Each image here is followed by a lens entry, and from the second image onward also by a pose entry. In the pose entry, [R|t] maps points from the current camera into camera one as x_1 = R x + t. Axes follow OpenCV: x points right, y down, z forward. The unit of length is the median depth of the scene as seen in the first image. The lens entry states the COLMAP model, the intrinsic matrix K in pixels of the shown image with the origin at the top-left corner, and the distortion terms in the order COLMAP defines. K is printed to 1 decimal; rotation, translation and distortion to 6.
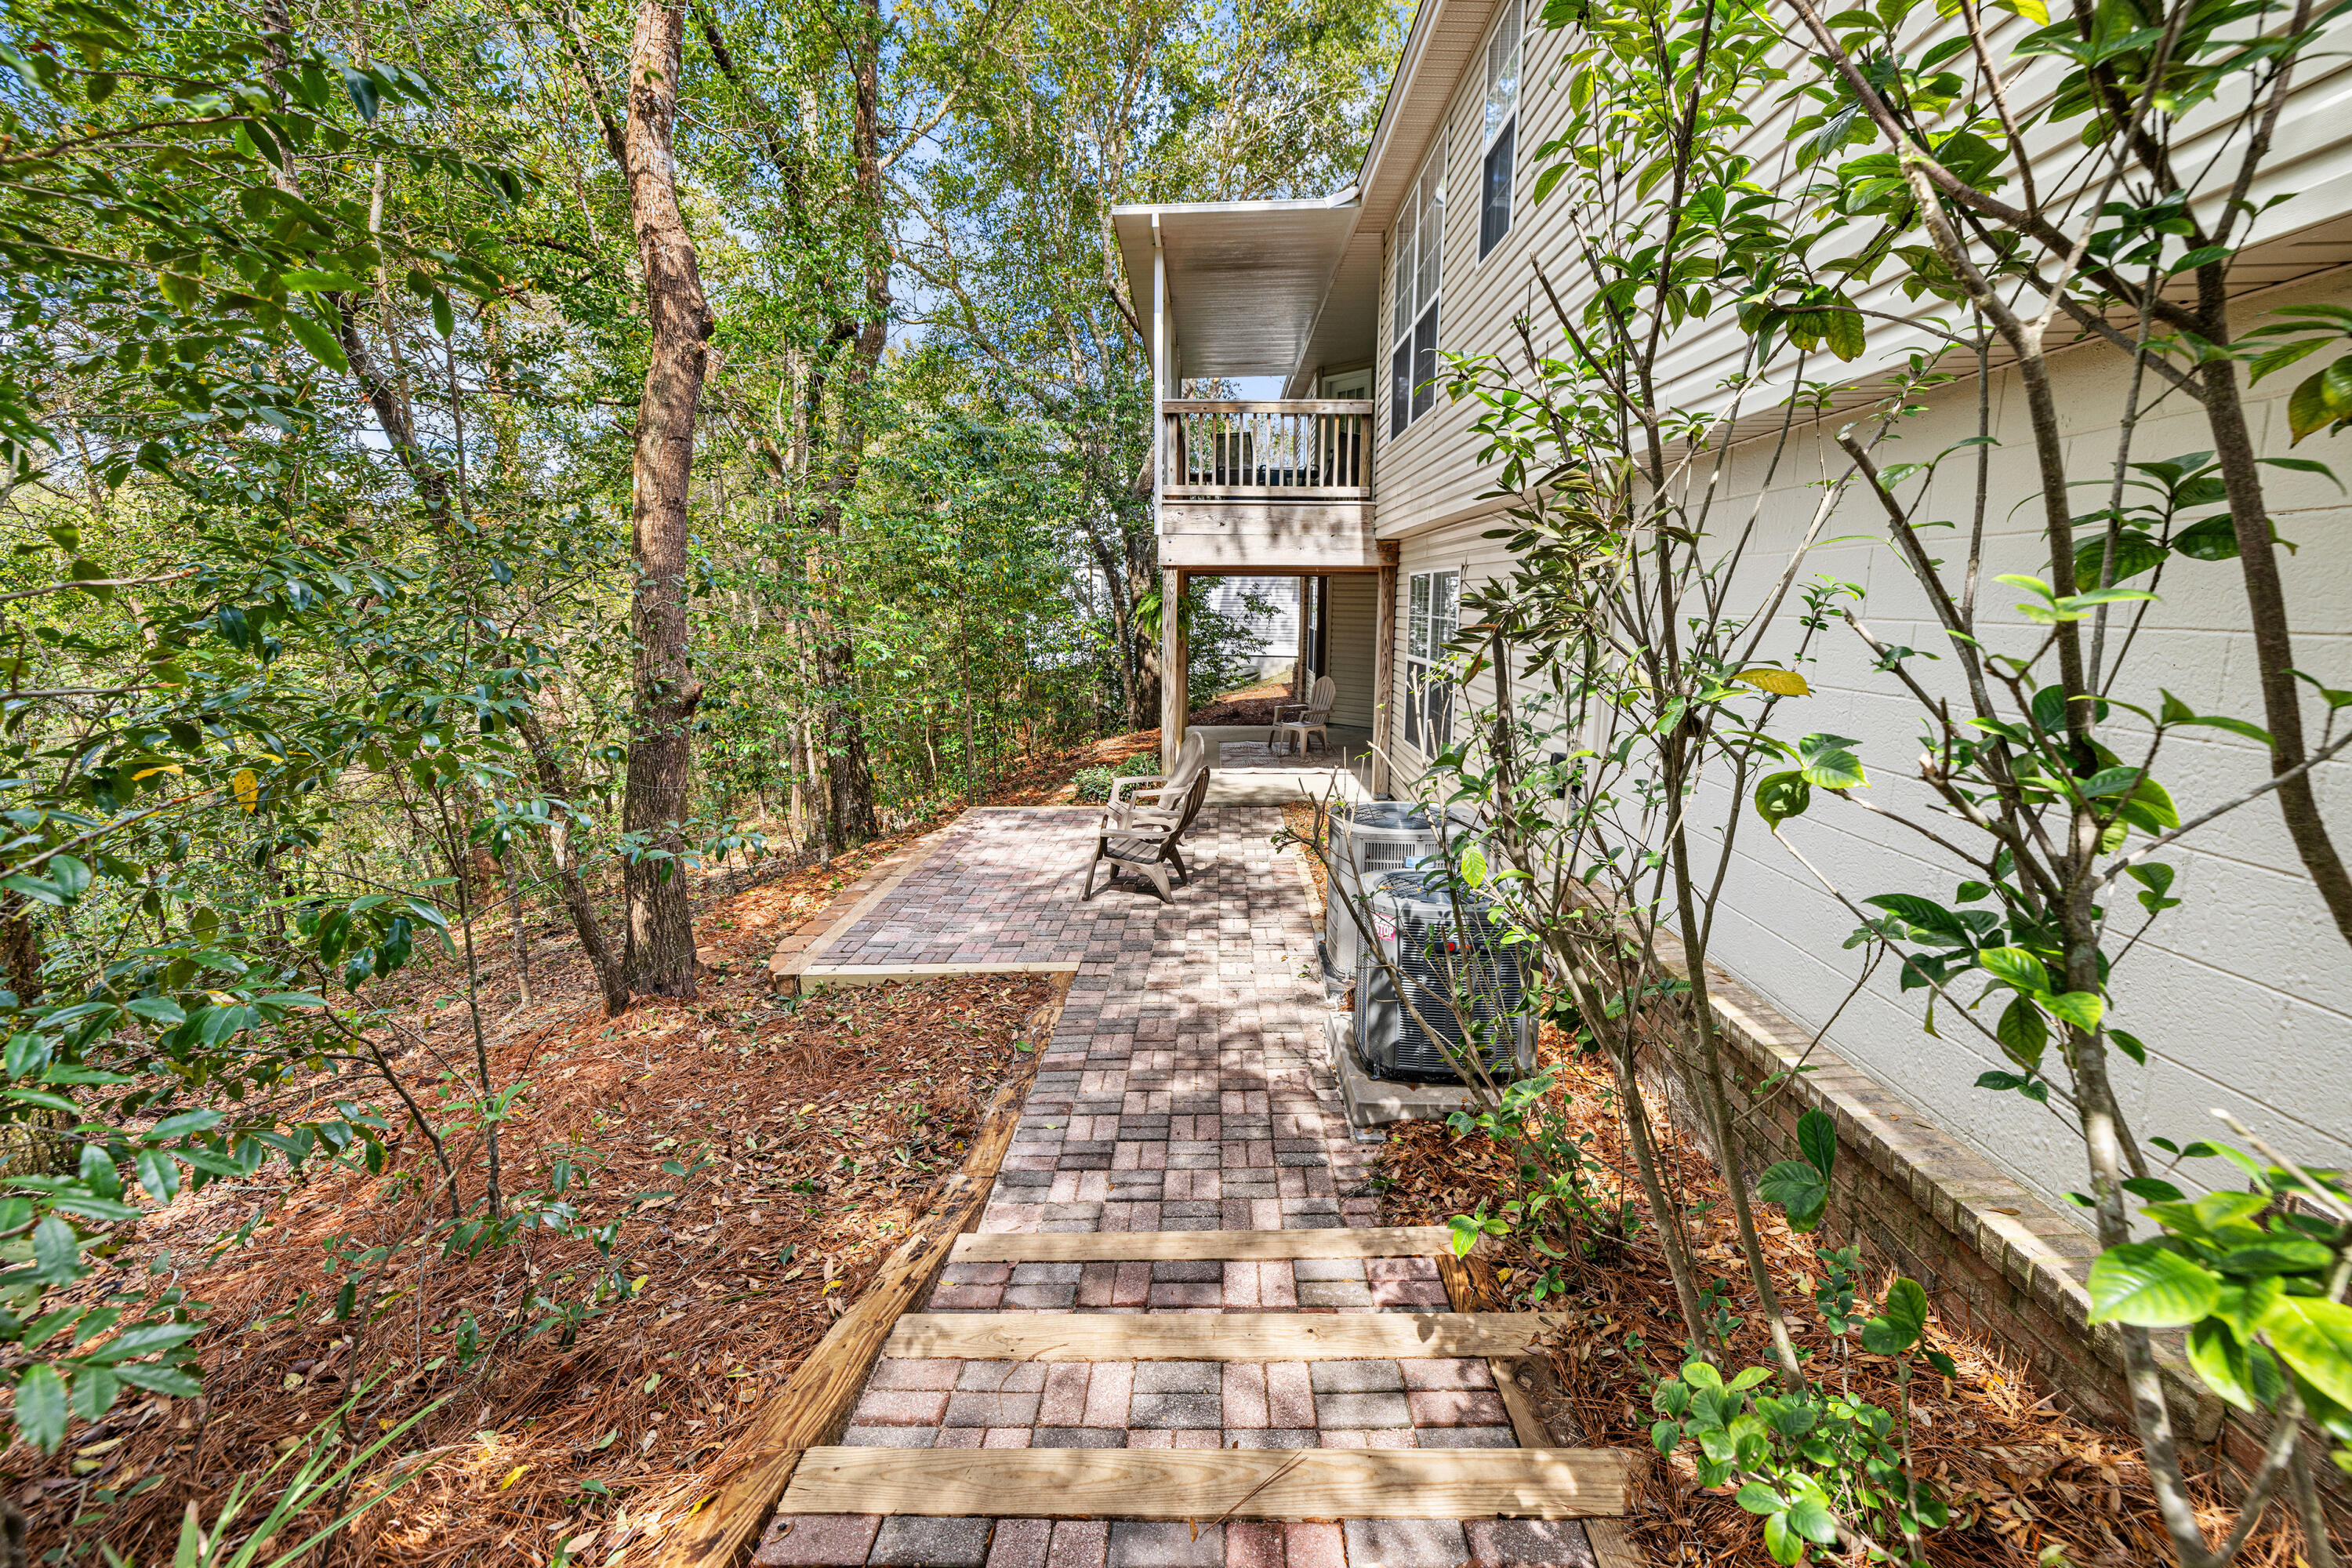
lens RADIAL K [[999.7, 0, 1177.9], [0, 999.7, 766.6], [0, 0, 1]] dist [0.006021, -0.000726]
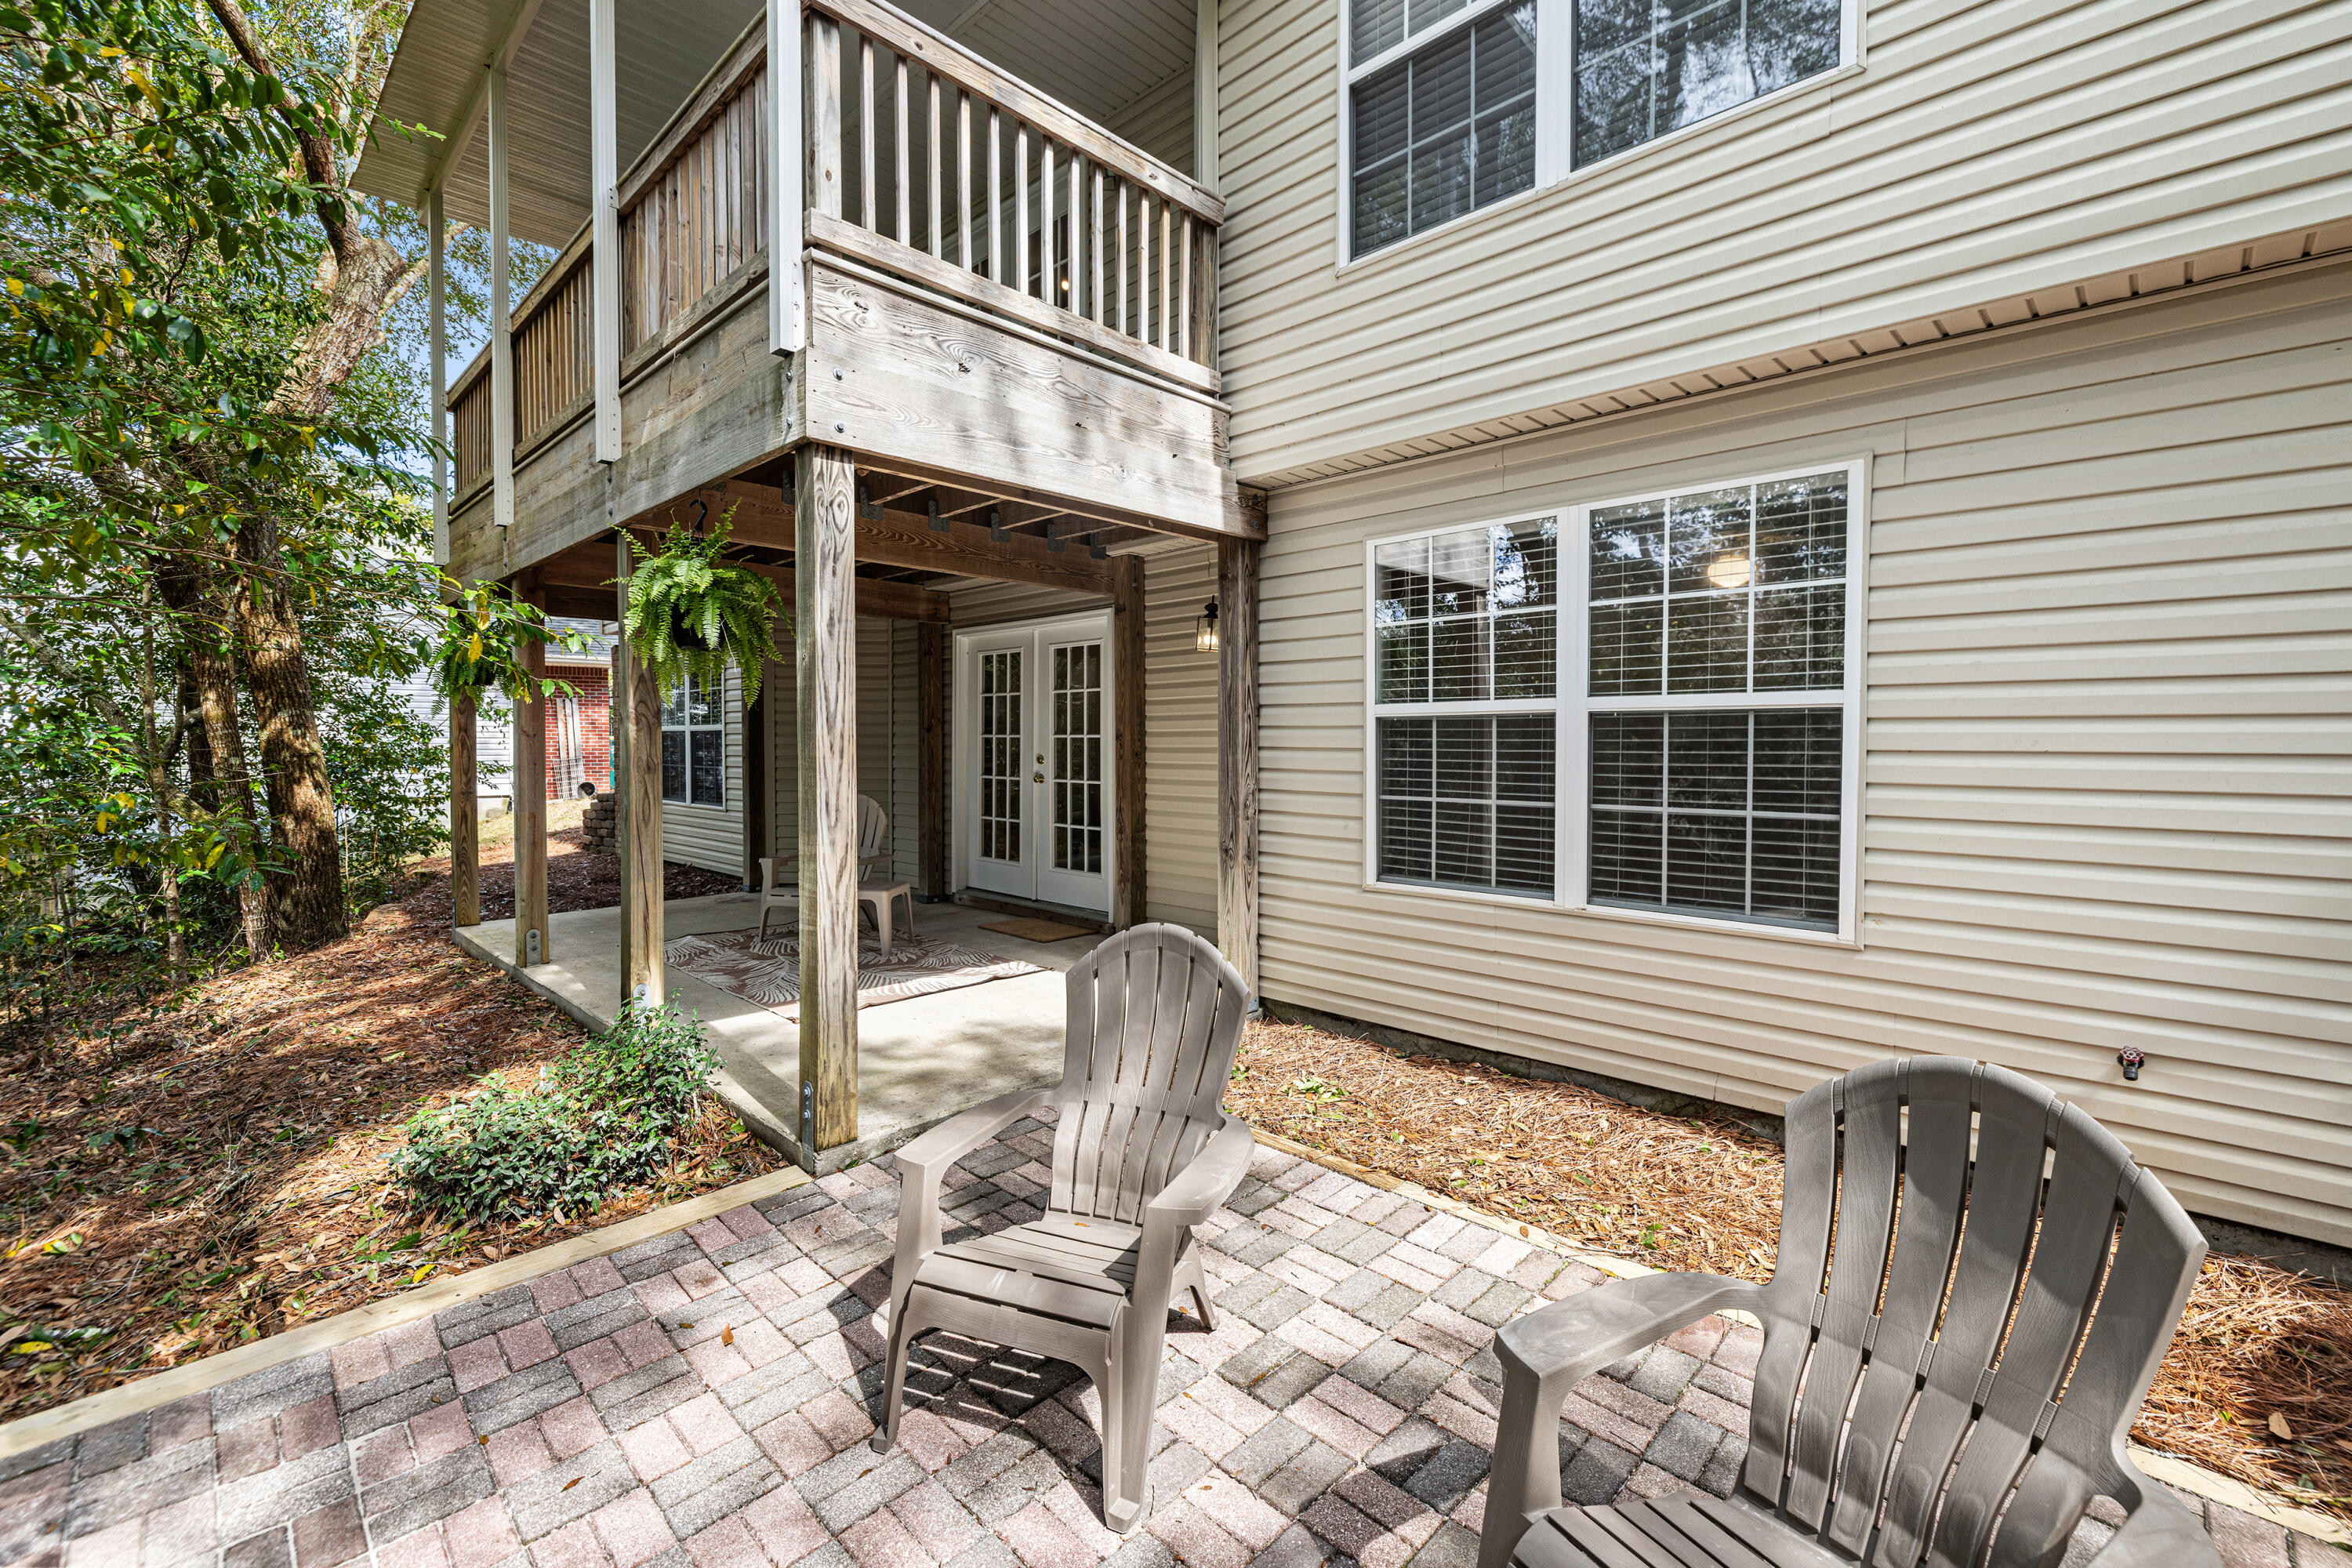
lens RADIAL K [[999.7, 0, 1174.8], [0, 999.7, 779.0], [0, 0, 1]] dist [0.006021, -0.000726]
pose [[0.683533, -0.030436, 0.729285, -0.180220], [0.124864, 0.989278, -0.075744, -0.048818], [-0.719161, 0.142835, 0.680004, 0.699348]]
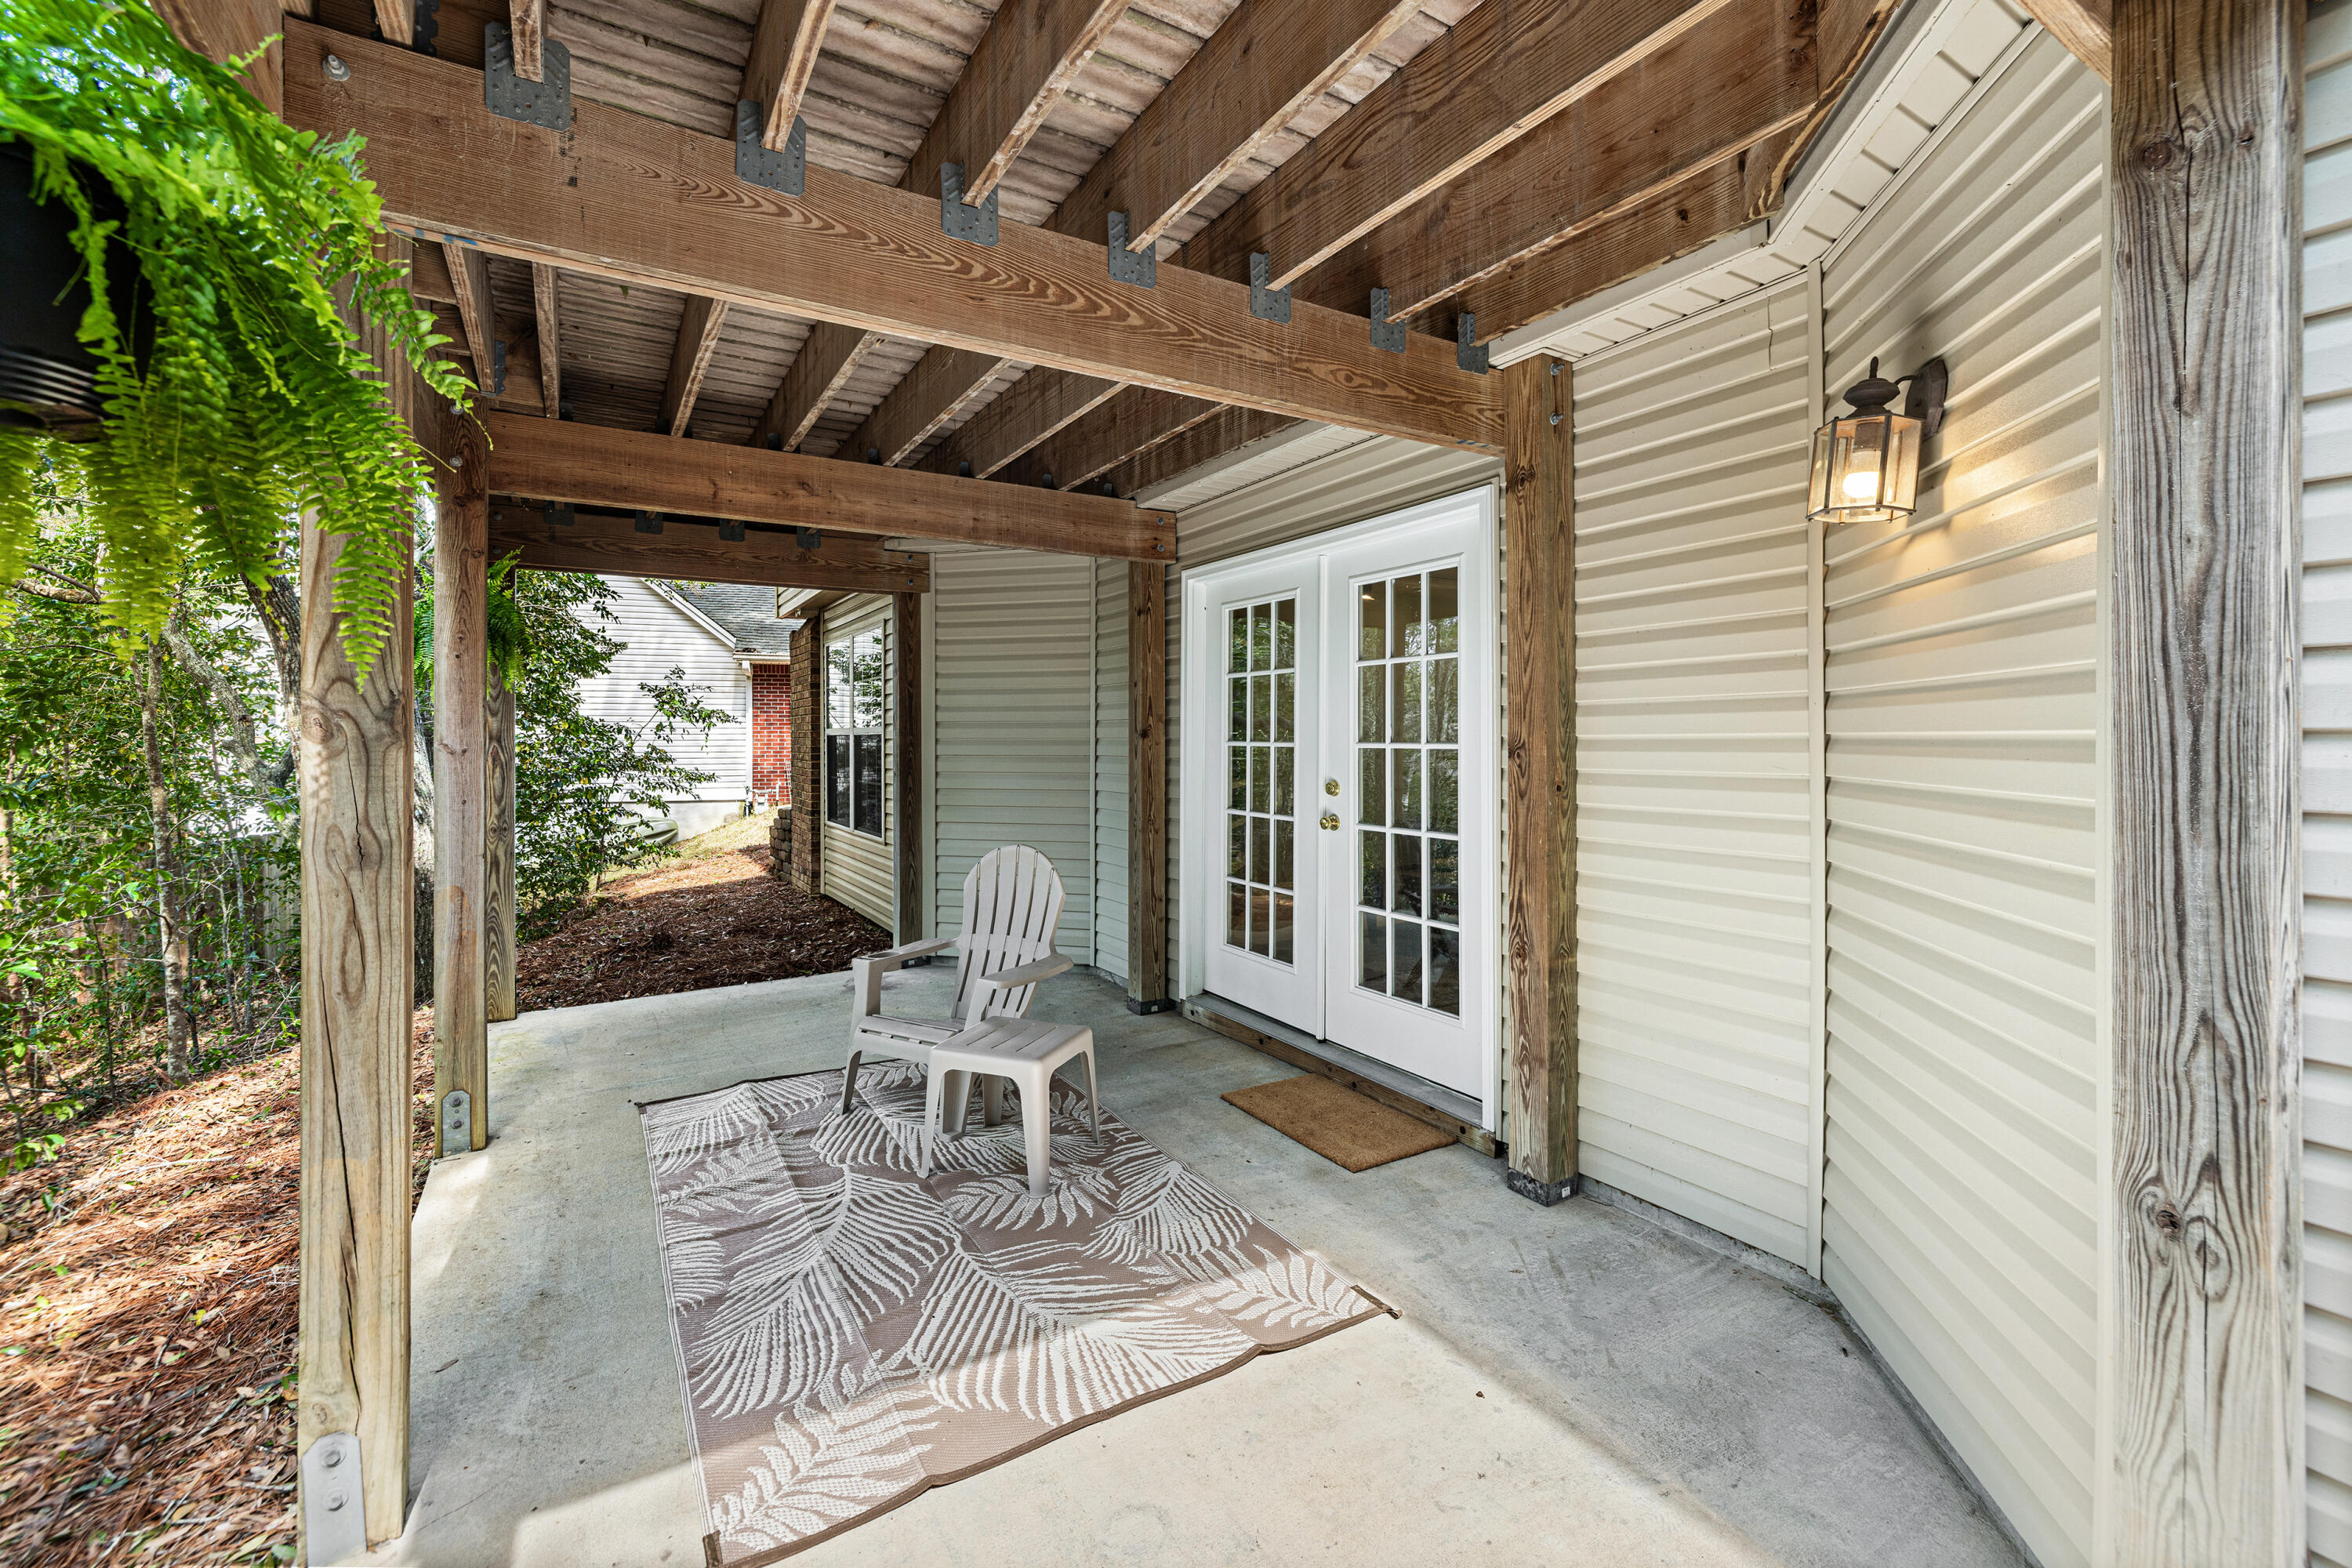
lens RADIAL K [[999.7, 0, 1167.0], [0, 999.7, 737.8], [0, 0, 1]] dist [0.006021, -0.000726]
pose [[0.844292, -0.008650, 0.535813, 0.025179], [0.098666, 0.985285, -0.139565, -0.103628], [-0.526721, 0.170700, 0.832722, 0.976082]]
